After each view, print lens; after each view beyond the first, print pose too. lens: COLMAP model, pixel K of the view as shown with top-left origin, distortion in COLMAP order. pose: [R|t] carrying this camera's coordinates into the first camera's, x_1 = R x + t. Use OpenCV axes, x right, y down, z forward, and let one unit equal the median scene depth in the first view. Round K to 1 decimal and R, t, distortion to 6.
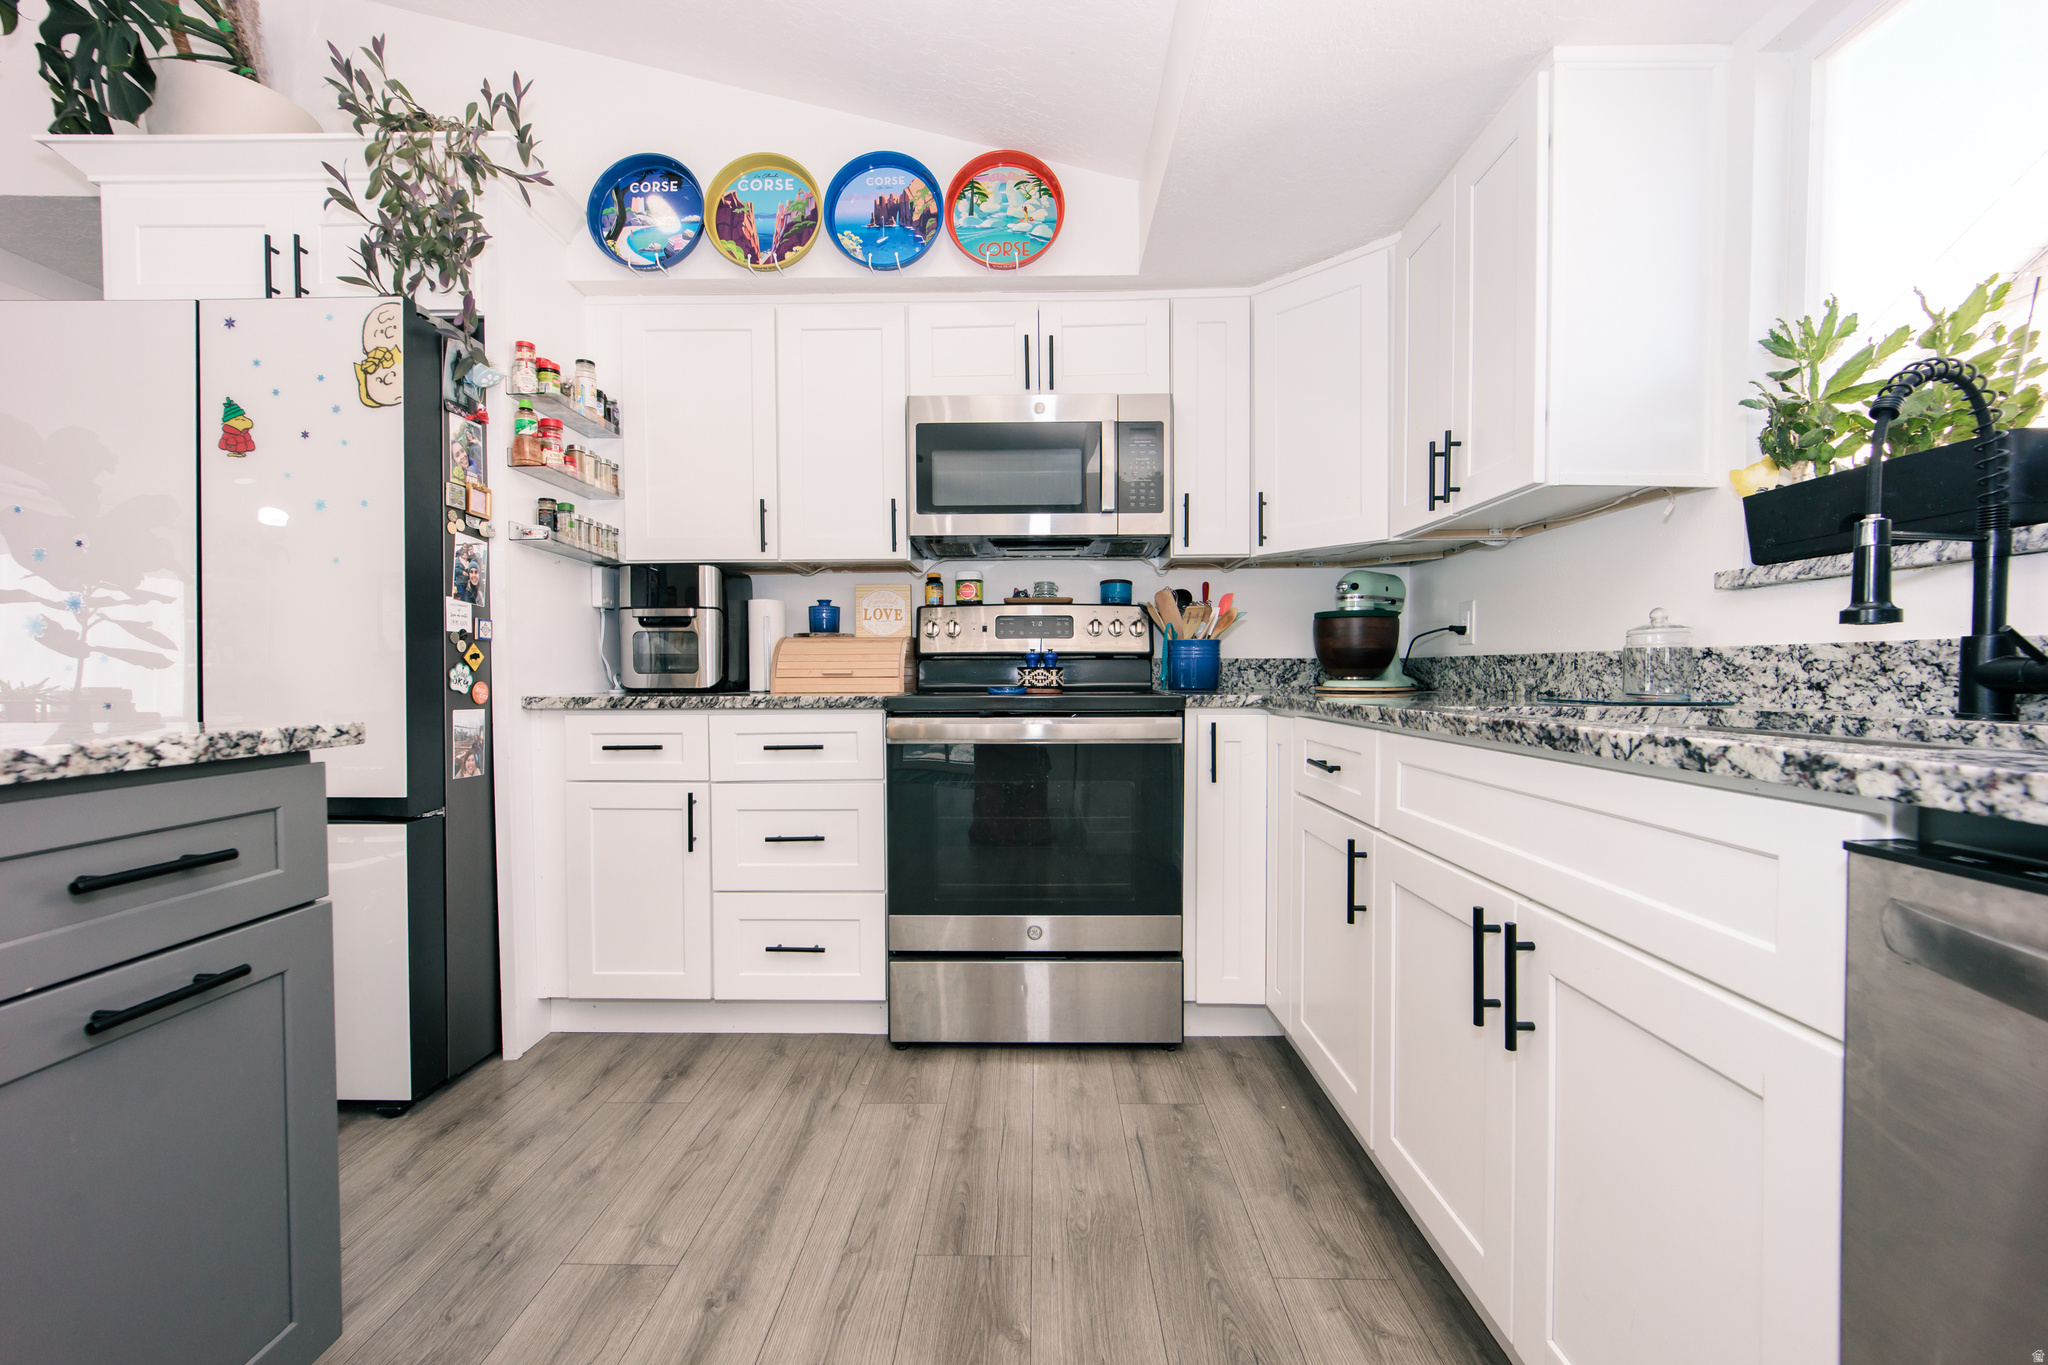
lens RADIAL K [[811.5, 0, 1028.4], [0, 811.5, 691.3], [0, 0, 1]] dist [-0.001000, -0.000664]
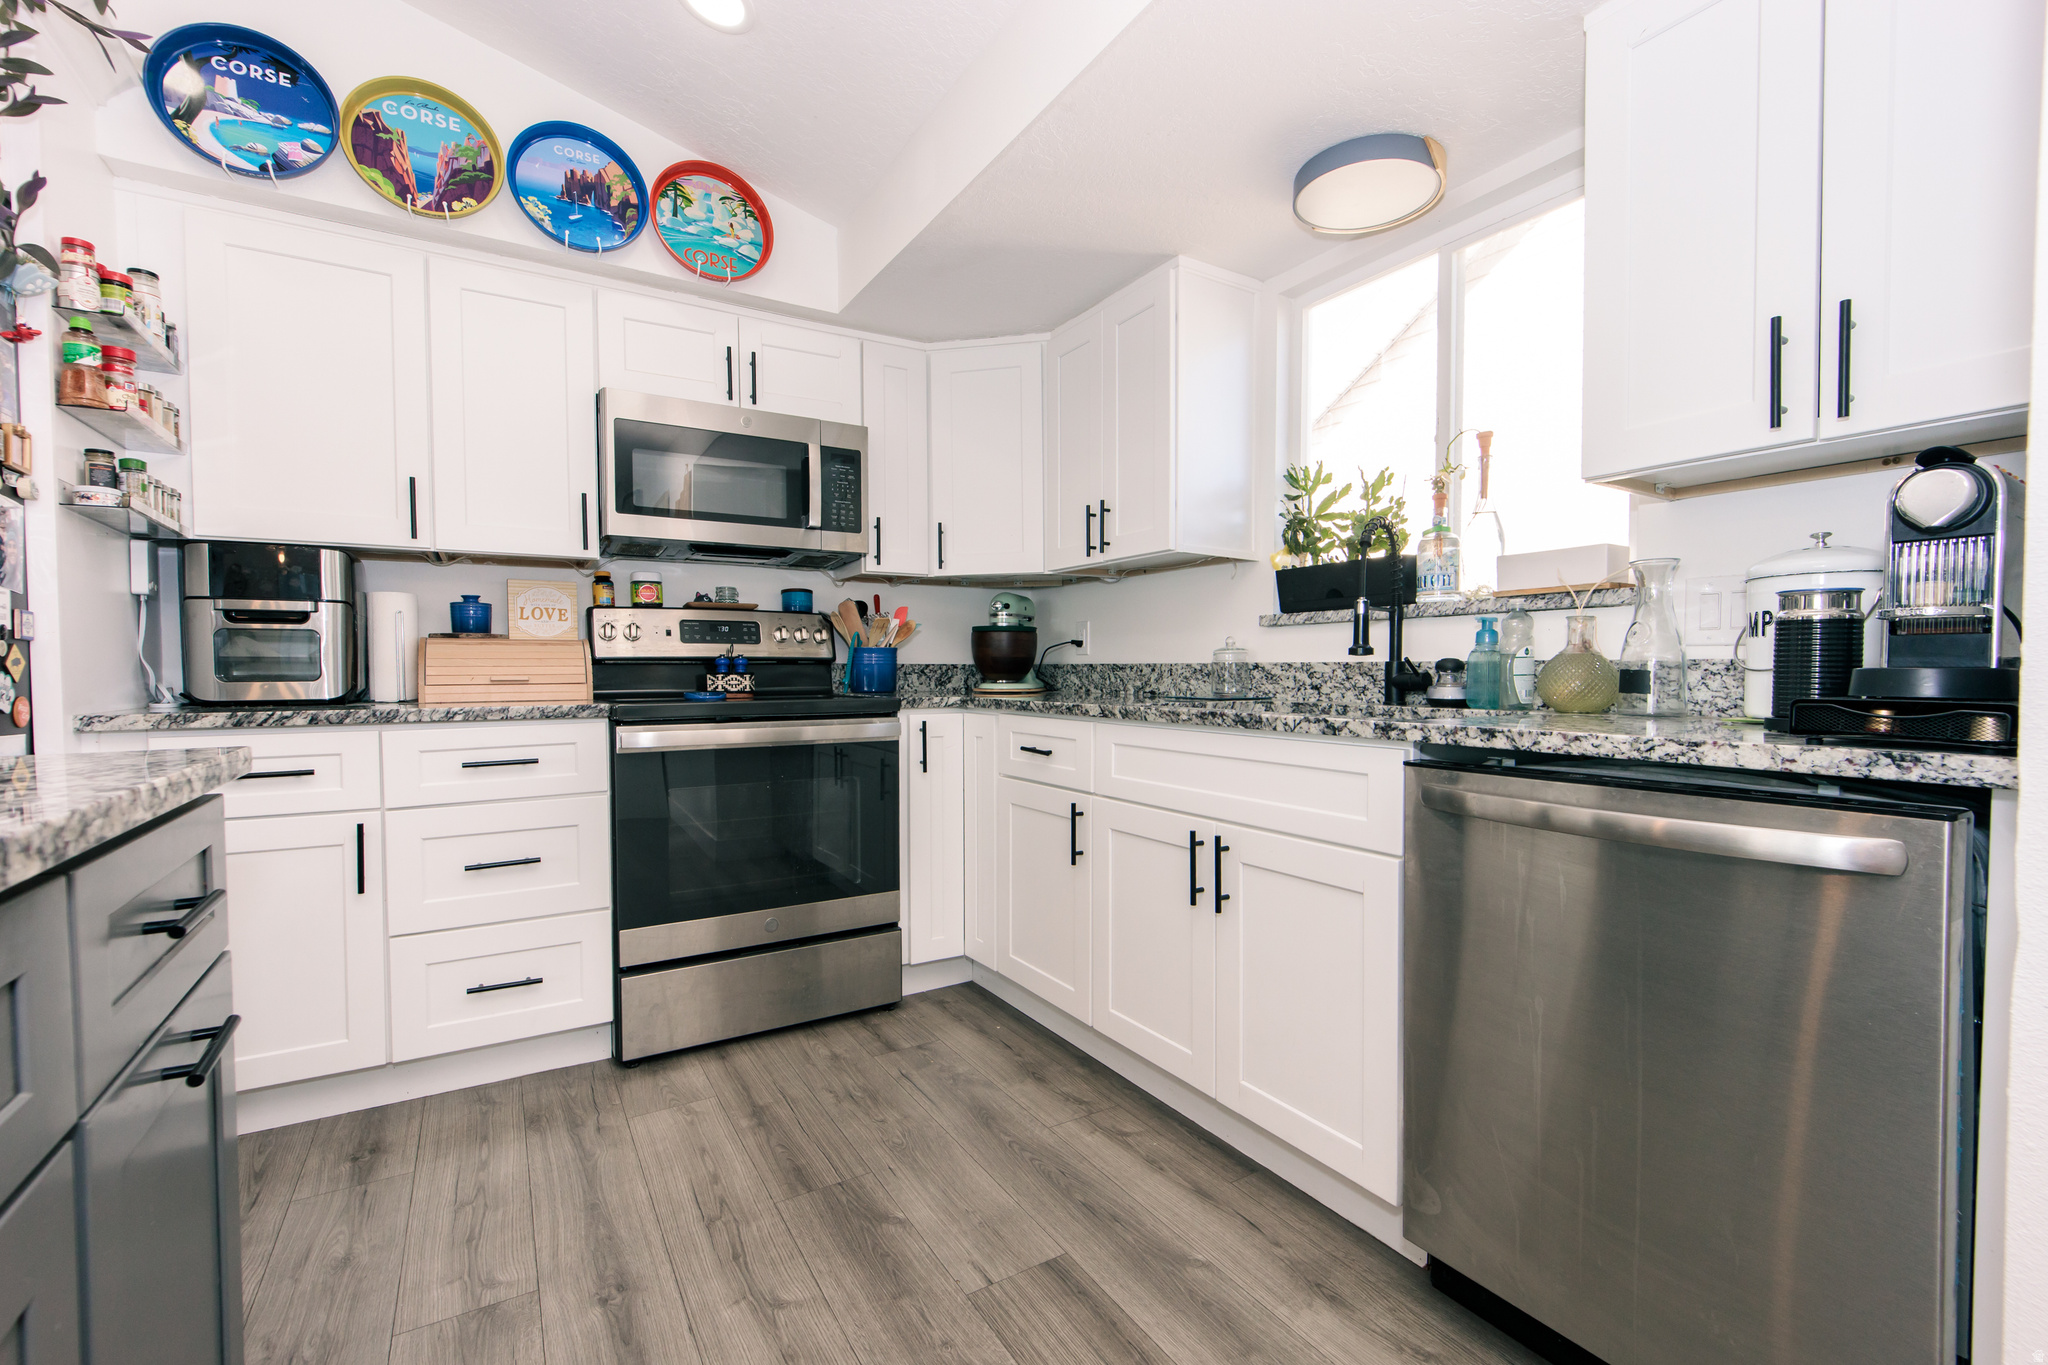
lens RADIAL K [[854.1, 0, 1022.5], [0, 854.1, 691.4], [0, 0, 1]] dist [-0.002098, -0.003124]
pose [[0.848549, -0.013197, 0.528952, -0.298466], [0.012318, 0.999911, 0.005187, -0.008816], [-0.528973, 0.002114, 0.848636, -0.117416]]
